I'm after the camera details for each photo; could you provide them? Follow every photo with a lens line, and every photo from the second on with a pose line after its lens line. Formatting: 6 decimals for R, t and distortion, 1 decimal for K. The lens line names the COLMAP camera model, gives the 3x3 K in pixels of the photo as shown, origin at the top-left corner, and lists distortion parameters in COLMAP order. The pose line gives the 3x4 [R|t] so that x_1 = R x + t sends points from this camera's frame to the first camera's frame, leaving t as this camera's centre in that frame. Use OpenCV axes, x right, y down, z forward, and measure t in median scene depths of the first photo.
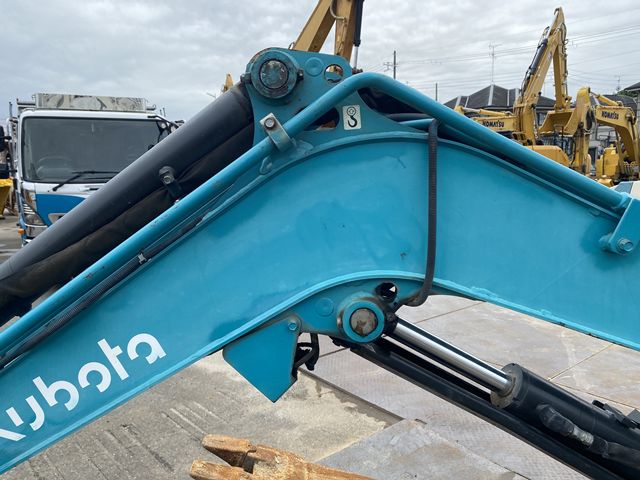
lens RADIAL K [[491.7, 0, 314.5], [0, 491.7, 241.3], [0, 0, 1]] dist [0.037712, -0.029656]
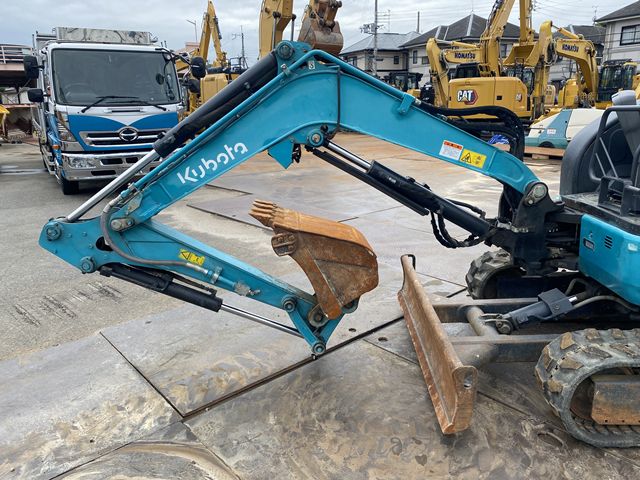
lens RADIAL K [[491.7, 0, 323.4], [0, 491.7, 237.0], [0, 0, 1]] dist [0.037712, -0.029656]
pose [[0.998668, -0.010520, 0.050514, -0.001707], [0.004212, 0.992349, 0.123396, 0.053071], [-0.051426, -0.123019, 0.991071, -0.269973]]
